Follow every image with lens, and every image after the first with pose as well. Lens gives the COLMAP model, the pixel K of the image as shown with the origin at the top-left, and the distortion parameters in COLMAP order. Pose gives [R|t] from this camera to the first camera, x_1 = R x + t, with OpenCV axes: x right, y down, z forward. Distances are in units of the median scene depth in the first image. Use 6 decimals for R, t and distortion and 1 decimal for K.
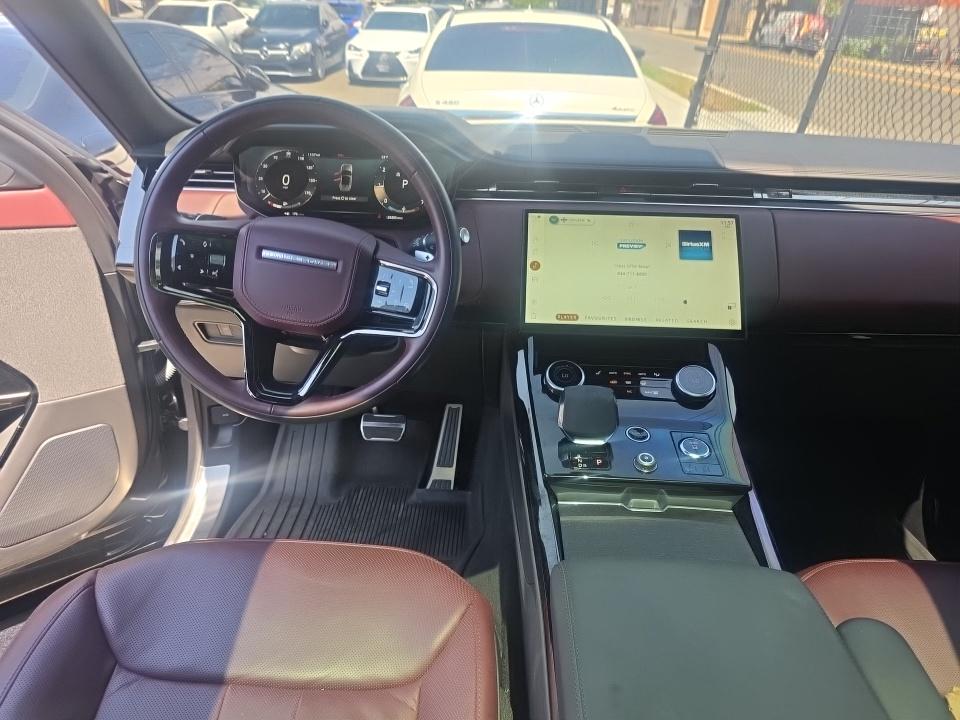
lens RADIAL K [[647.7, 0, 476.3], [0, 647.7, 359.6], [0, 0, 1]] dist [0.003500, -0.003159]
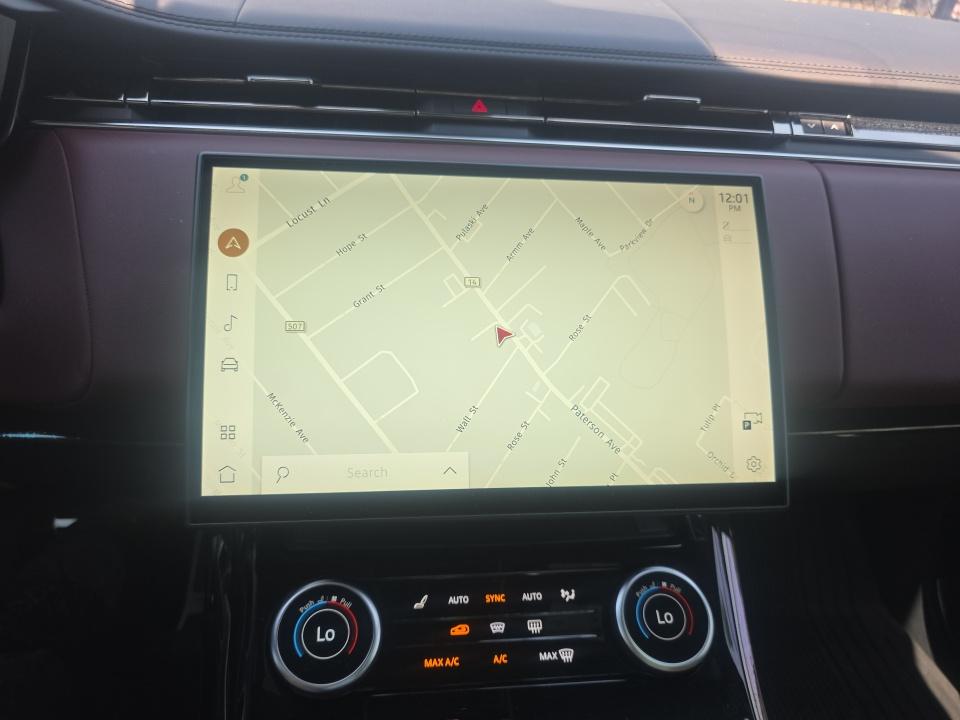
lens RADIAL K [[647.7, 0, 484.1], [0, 647.7, 362.2], [0, 0, 1]] dist [0.003500, -0.003159]
pose [[0.983731, -0.041766, 0.174723, 0.156729], [0.021987, 0.993279, 0.113641, -0.154566], [-0.178295, -0.107951, 0.978038, 0.606081]]
